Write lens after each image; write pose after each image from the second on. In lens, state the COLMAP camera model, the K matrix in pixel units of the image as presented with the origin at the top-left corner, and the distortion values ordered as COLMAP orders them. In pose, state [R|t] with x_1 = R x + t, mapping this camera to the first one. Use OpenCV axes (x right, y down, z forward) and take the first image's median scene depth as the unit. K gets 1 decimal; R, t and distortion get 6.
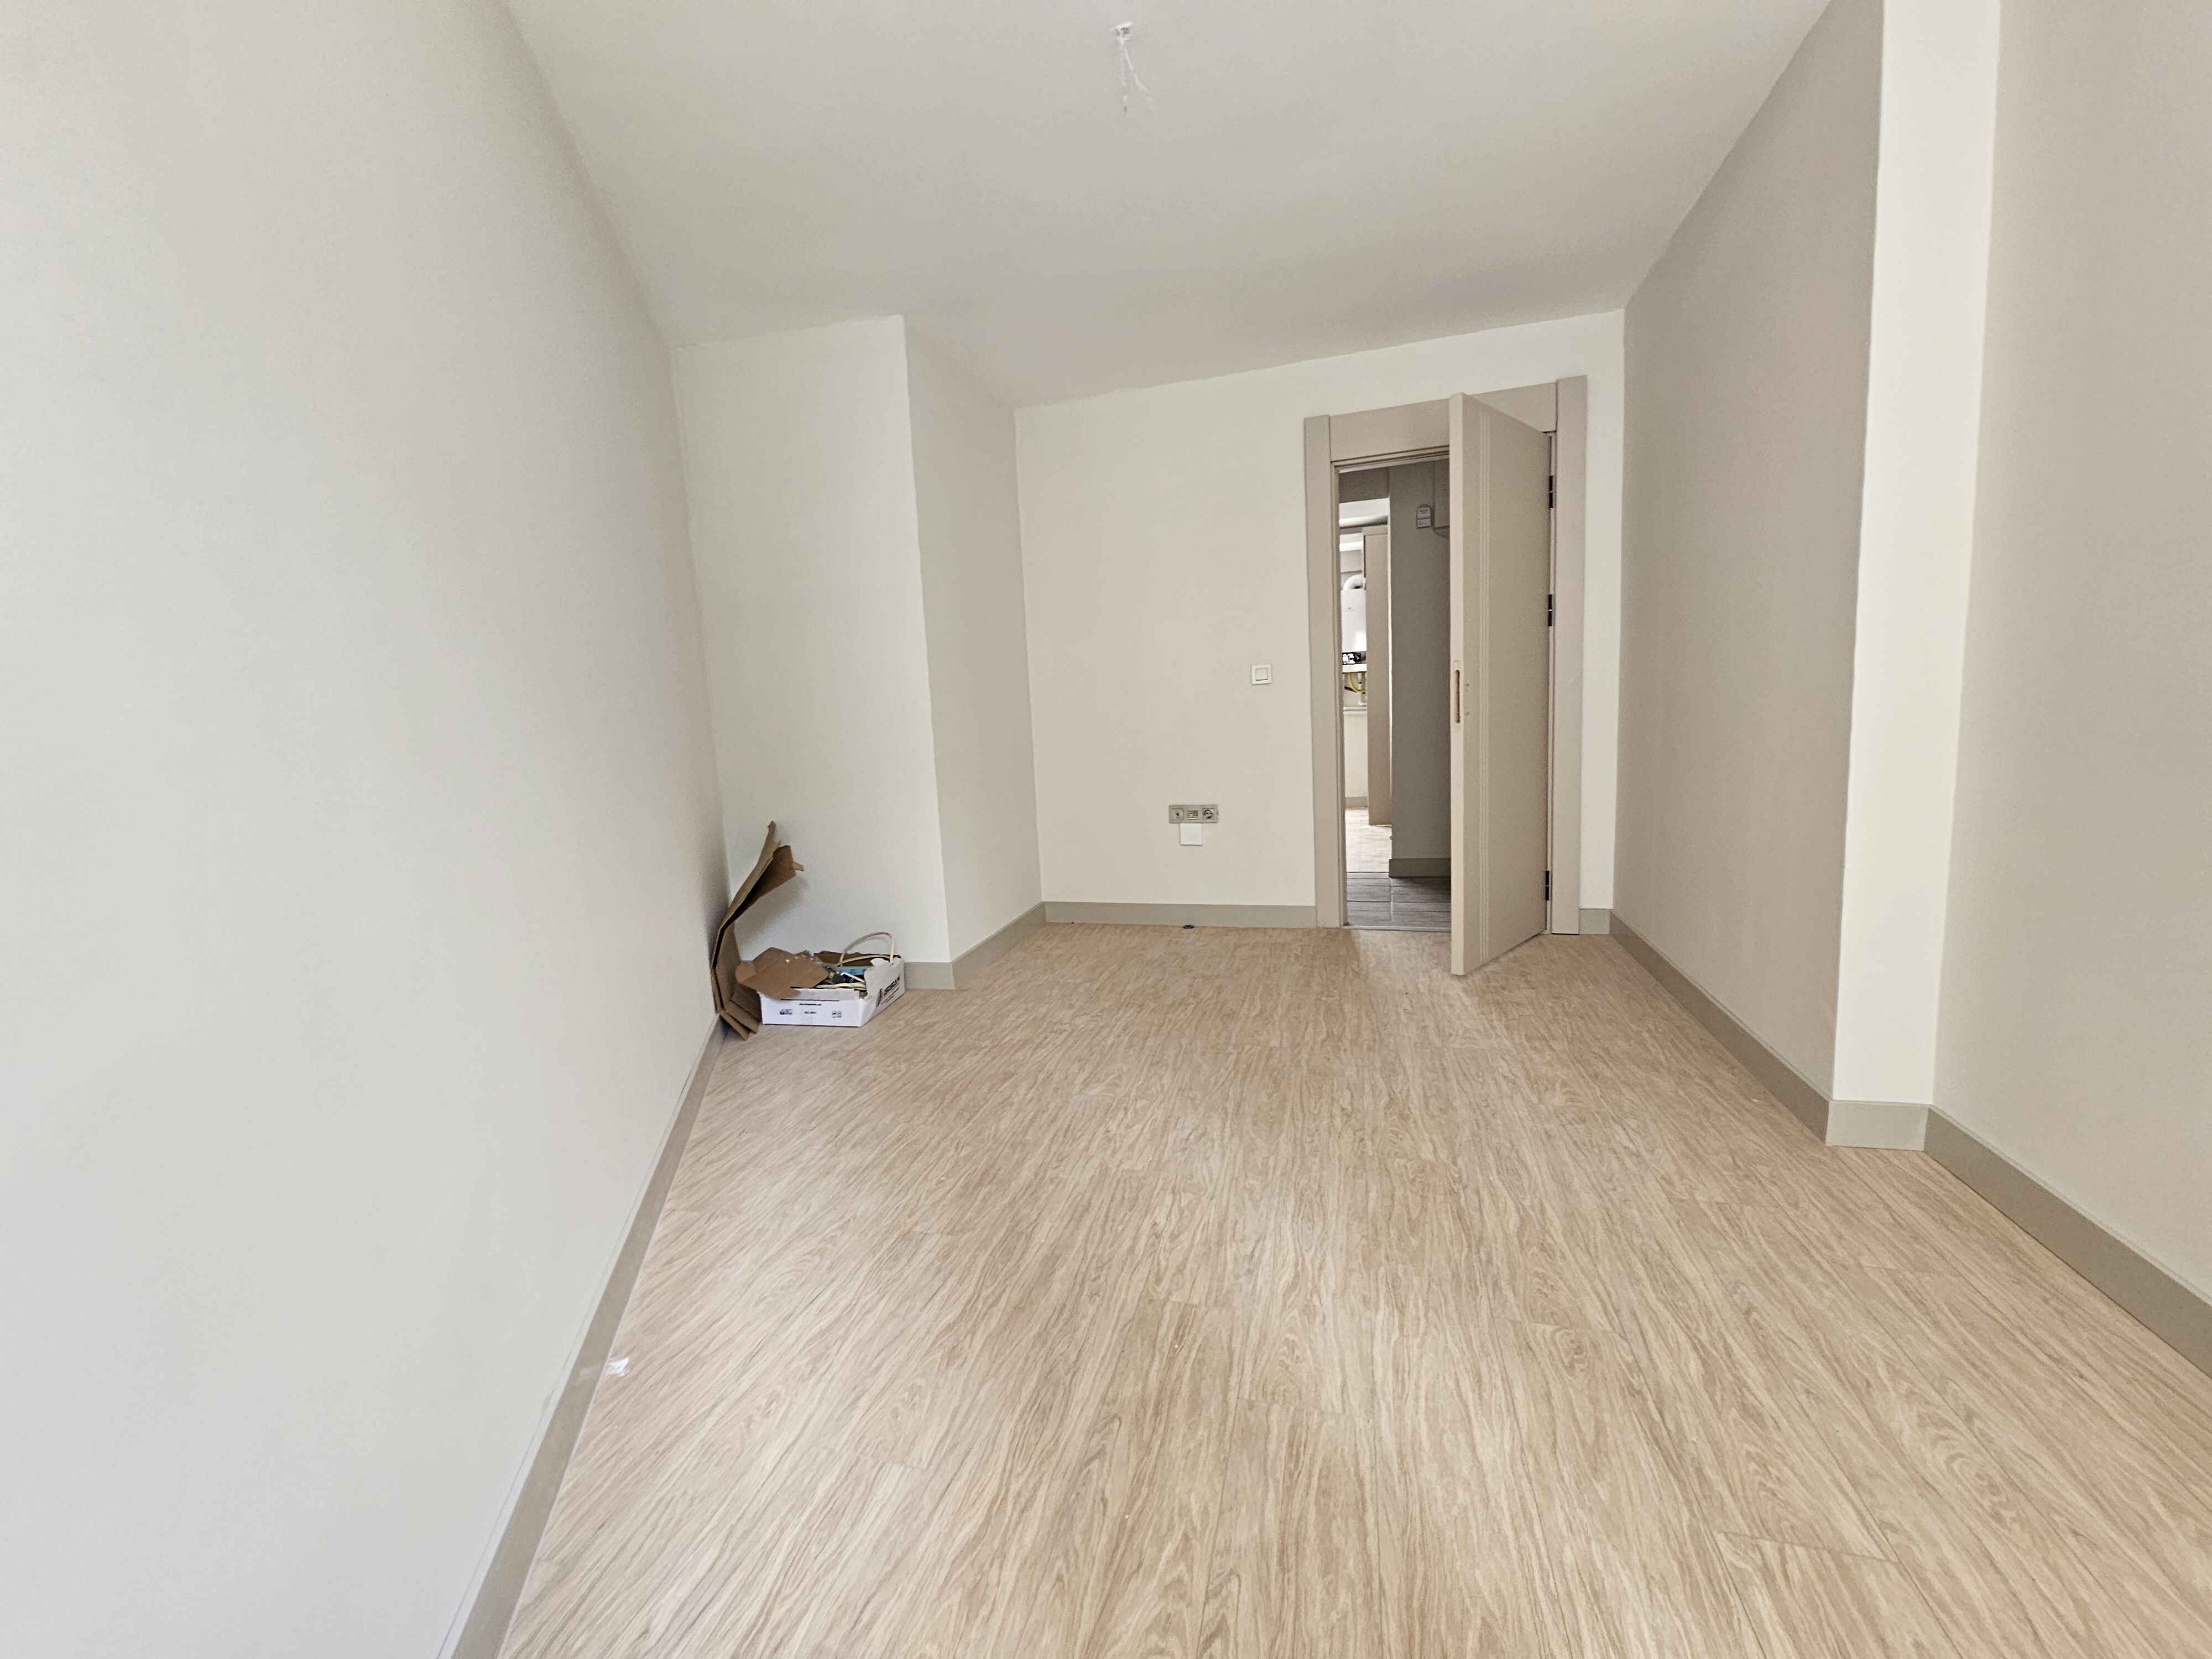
lens RADIAL K [[902.3, 0, 1091.3], [0, 902.3, 837.6], [0, 0, 1]] dist [-0.006584, 0.002203]
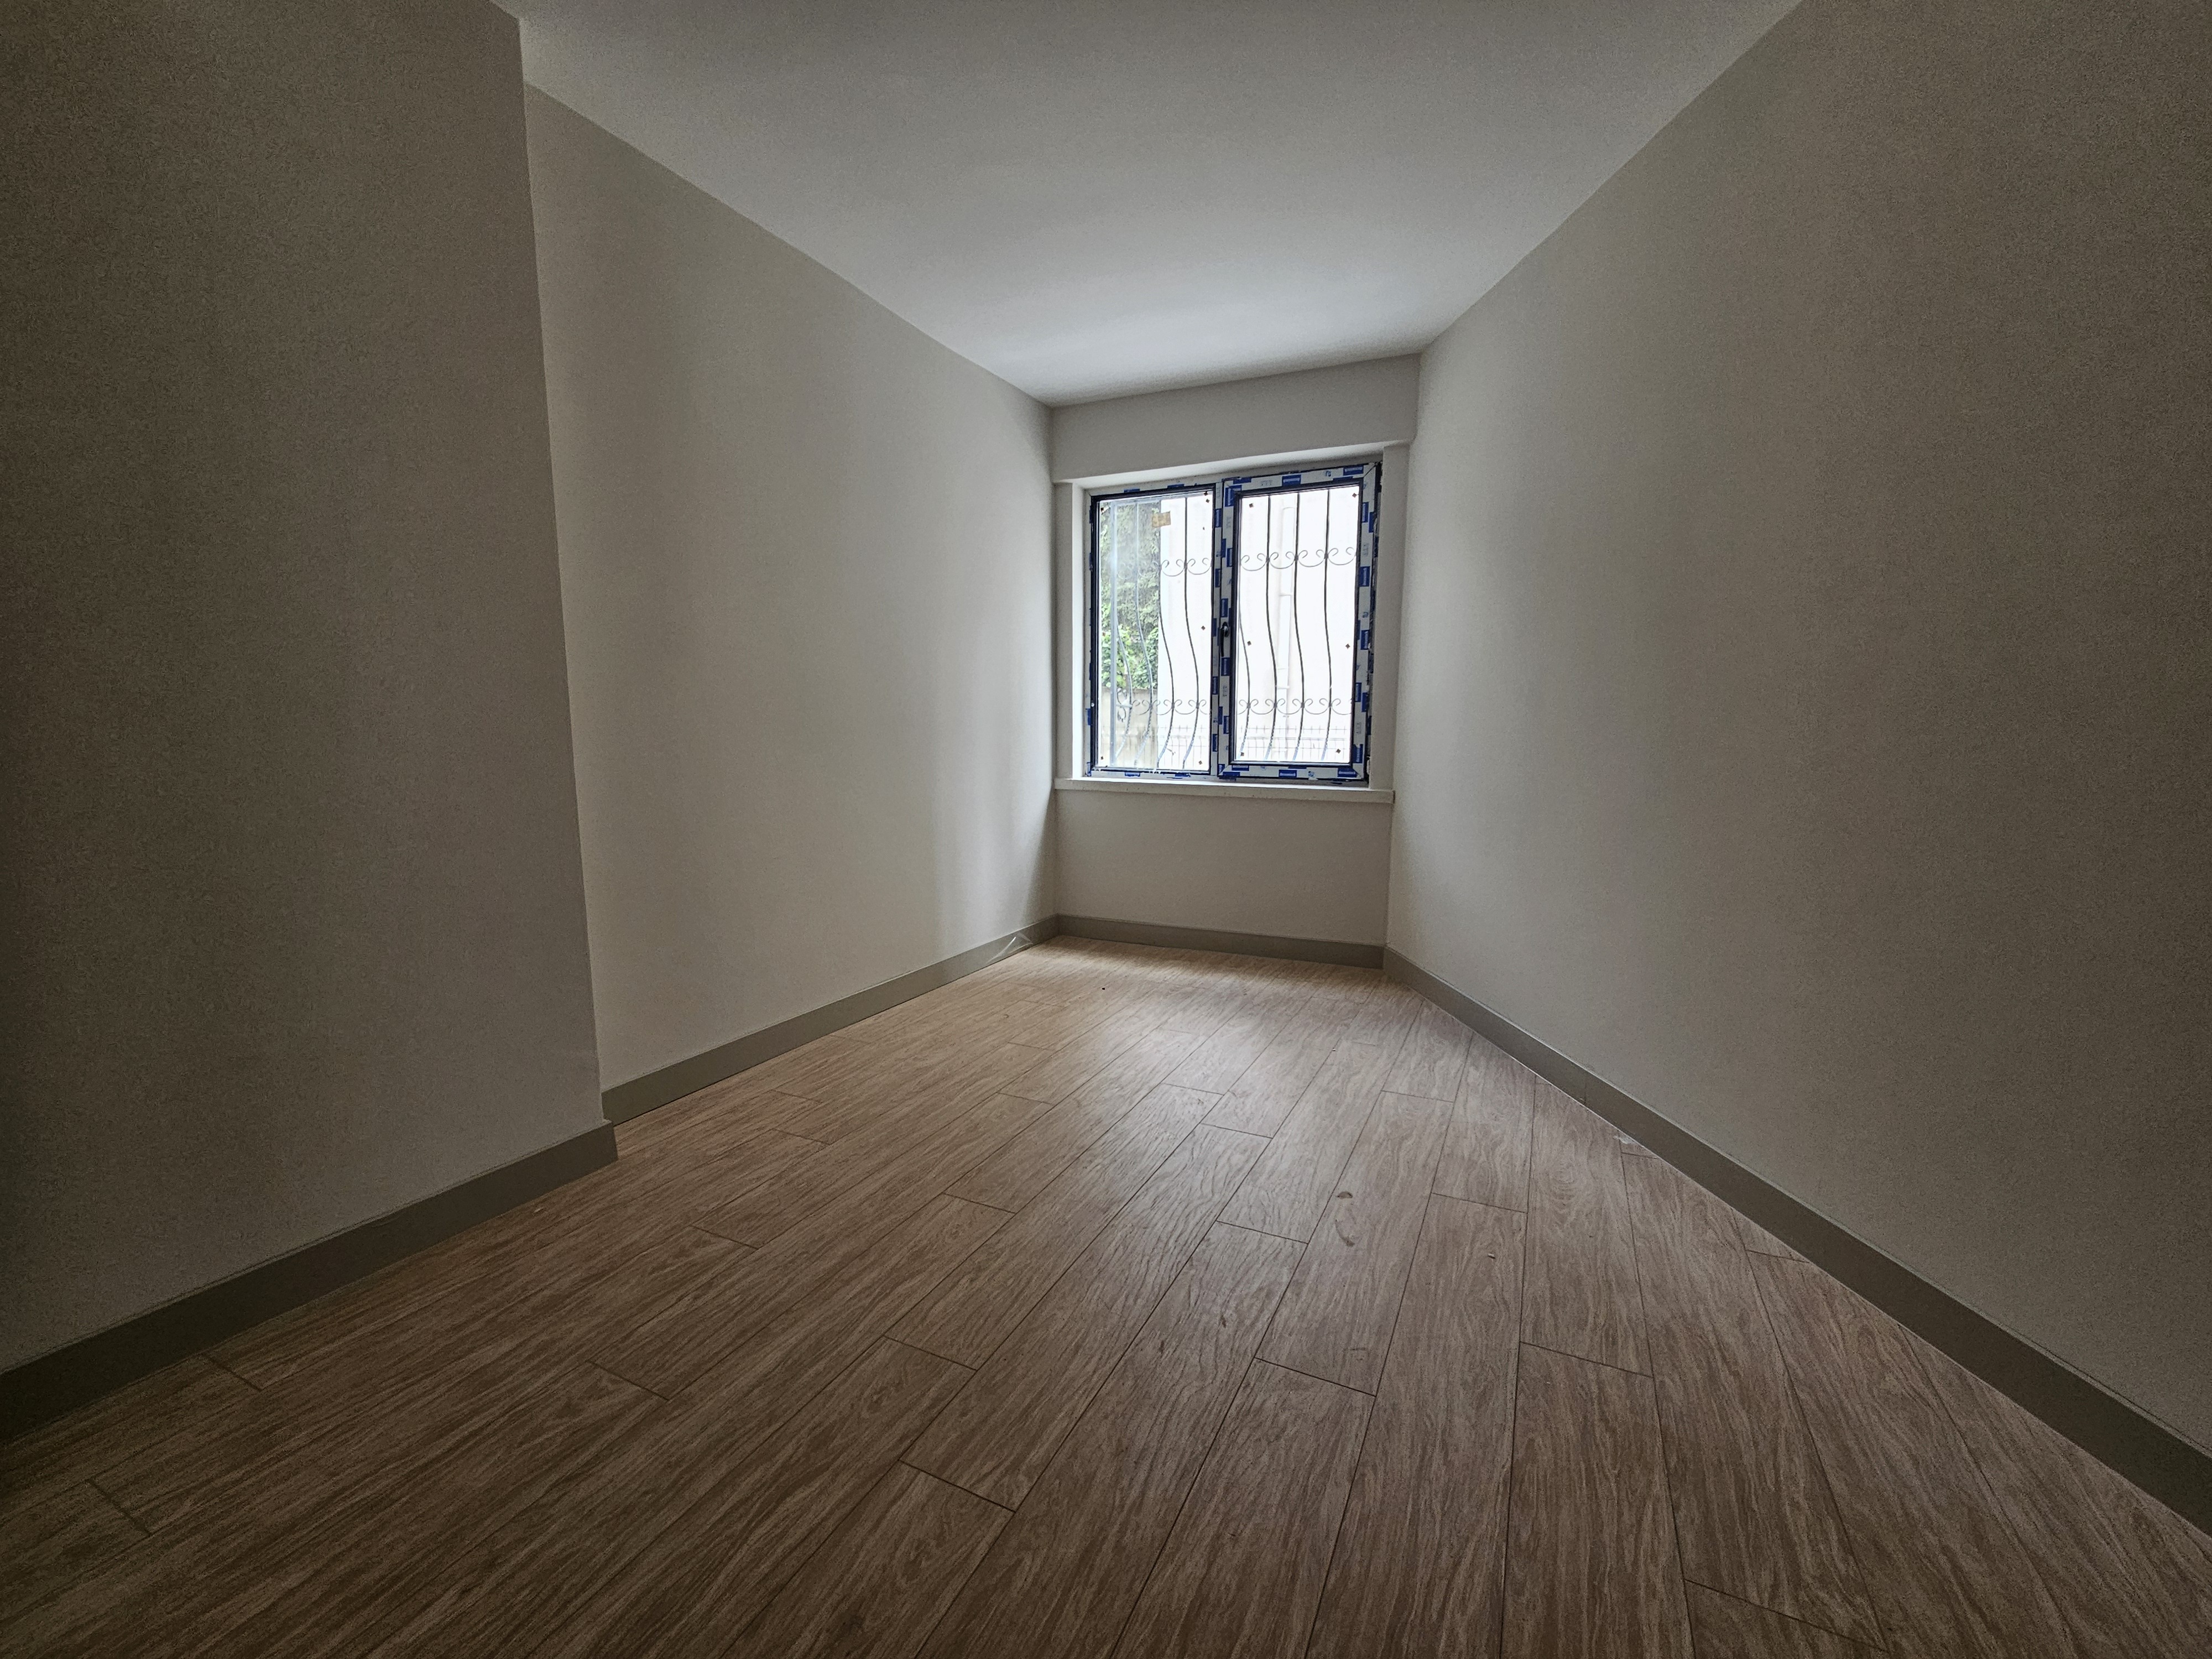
lens RADIAL K [[902.3, 0, 1101.9], [0, 902.3, 834.9], [0, 0, 1]] dist [-0.006584, 0.002203]
pose [[-0.981502, 0.028951, 0.189249, 0.024087], [0.076260, 0.965817, 0.247754, -0.225978], [-0.175607, 0.257603, -0.950159, 1.580440]]
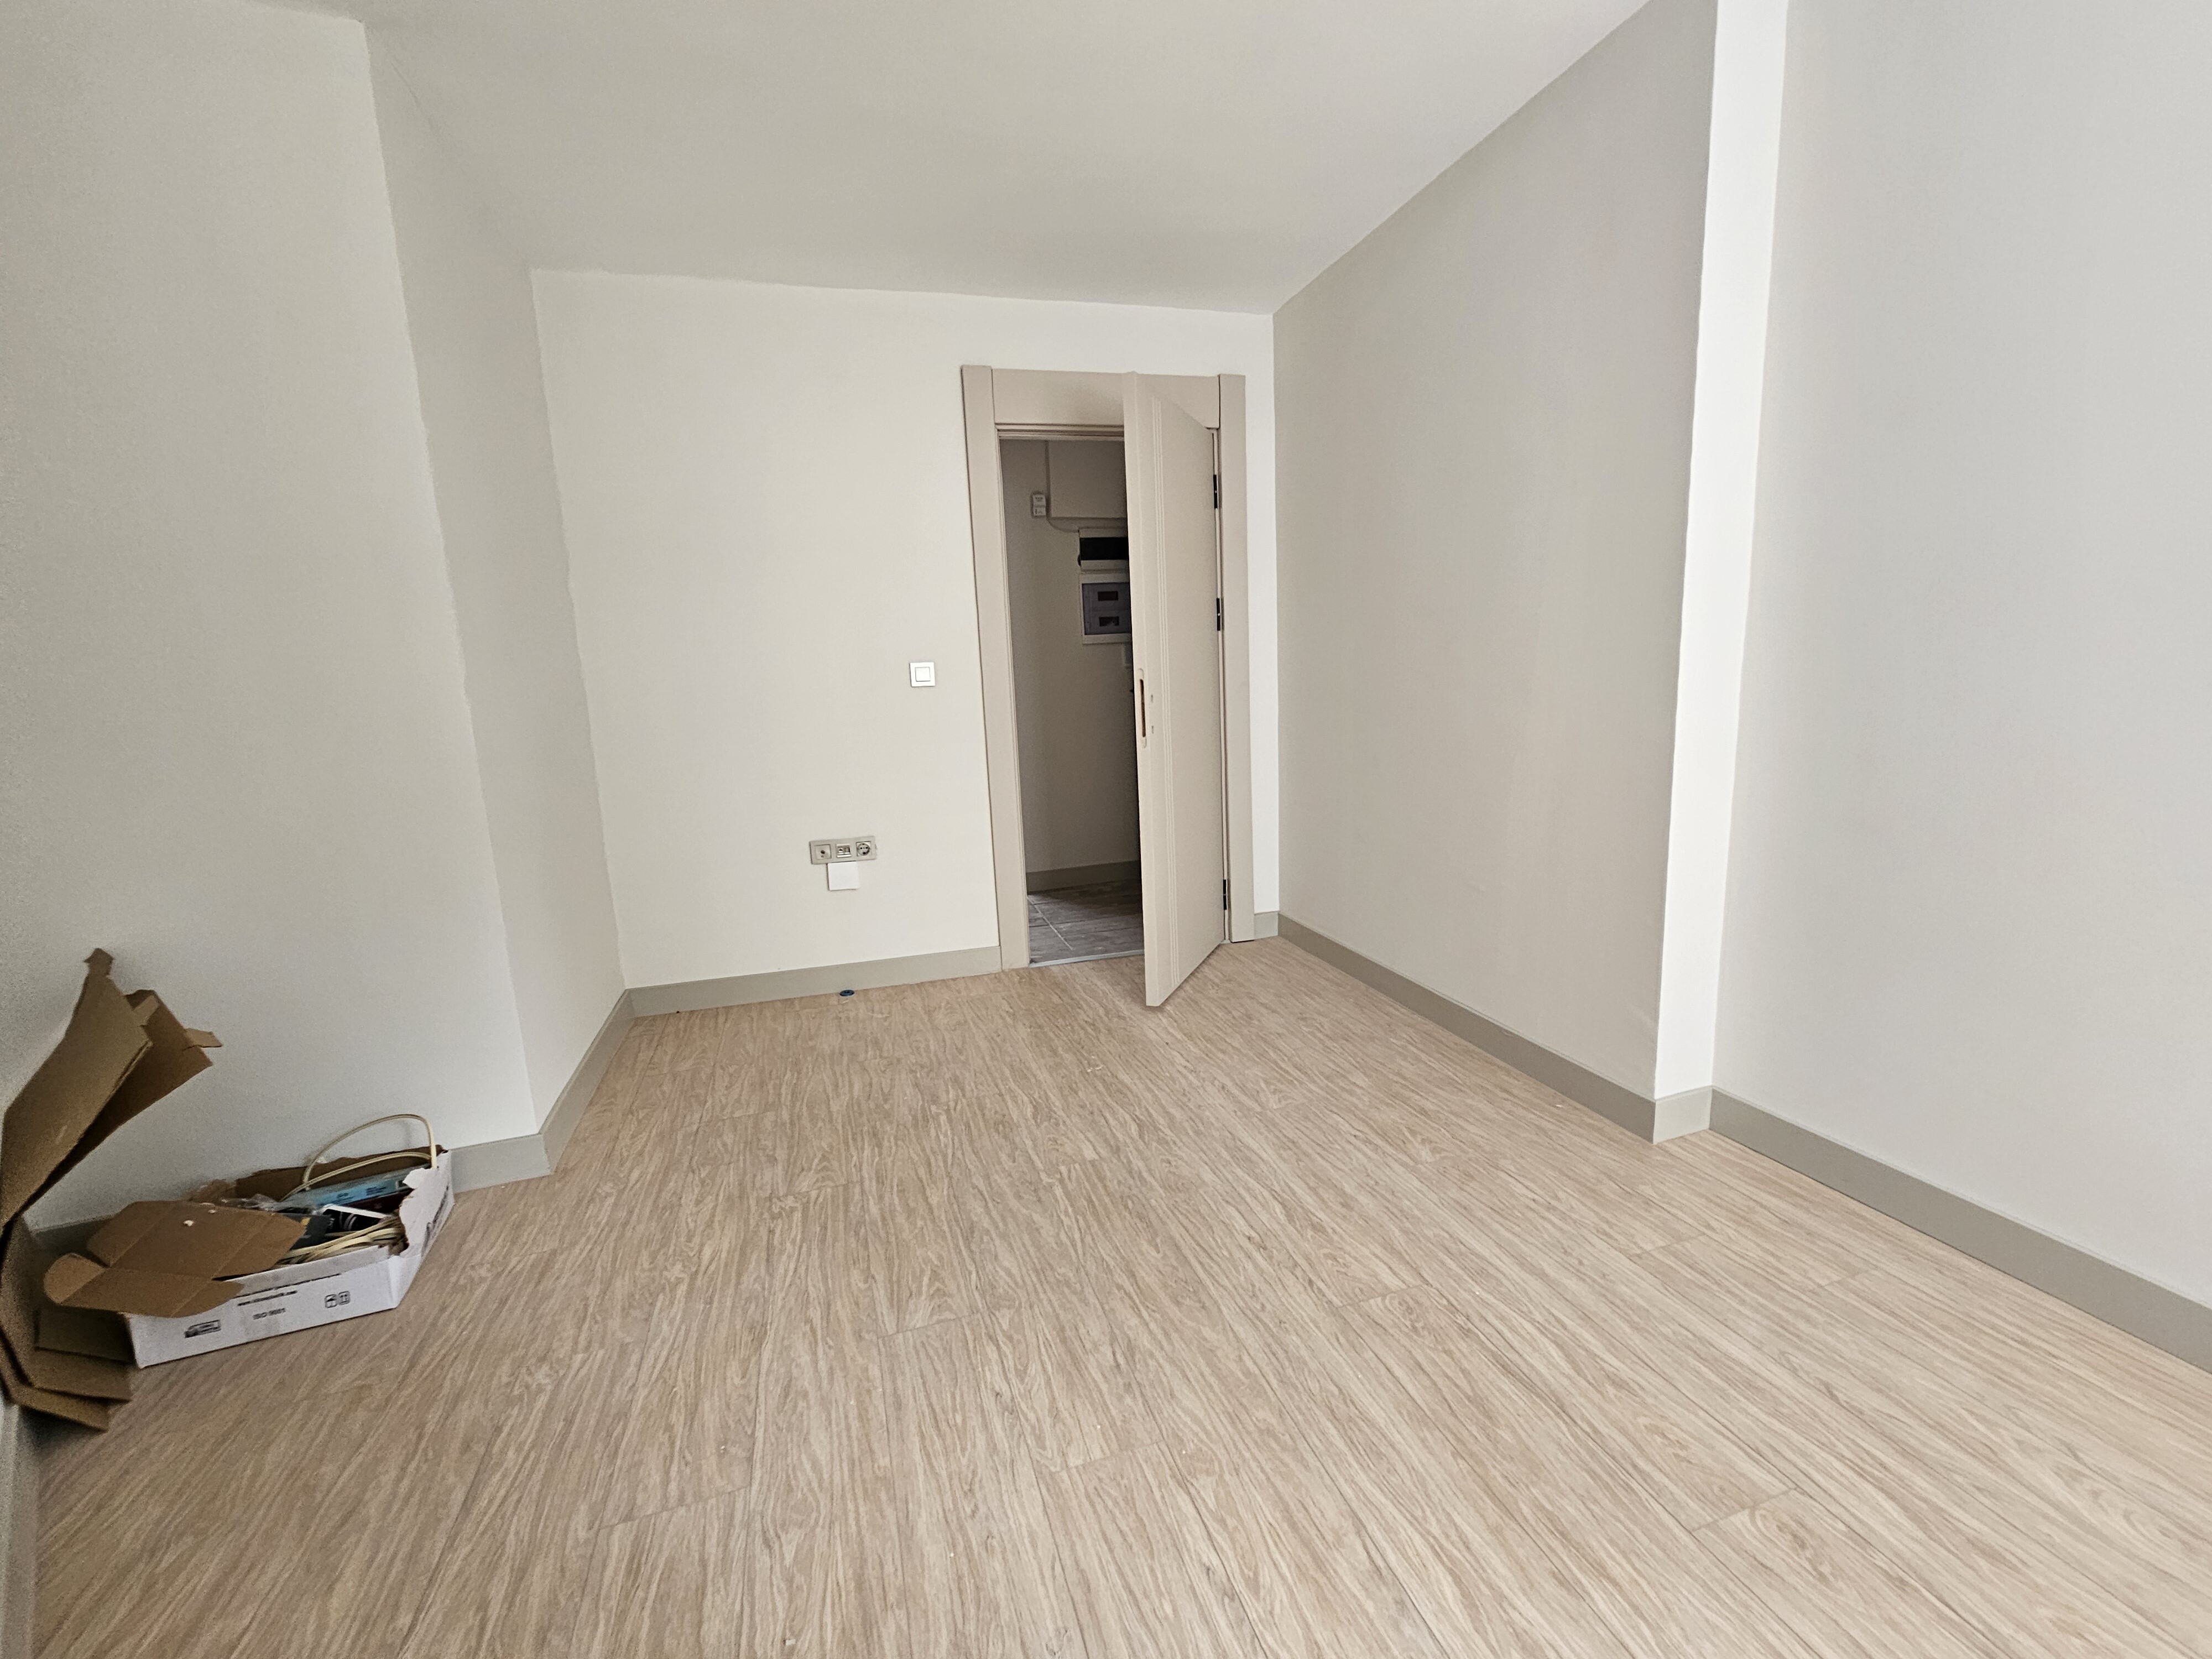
lens RADIAL K [[902.3, 0, 1096.0], [0, 902.3, 836.1], [0, 0, 1]] dist [-0.006584, 0.002203]
pose [[0.835789, -0.078715, 0.543378, -0.233174], [0.073781, 0.996795, 0.030914, -0.083862], [-0.544070, 0.014253, 0.838918, 0.403183]]
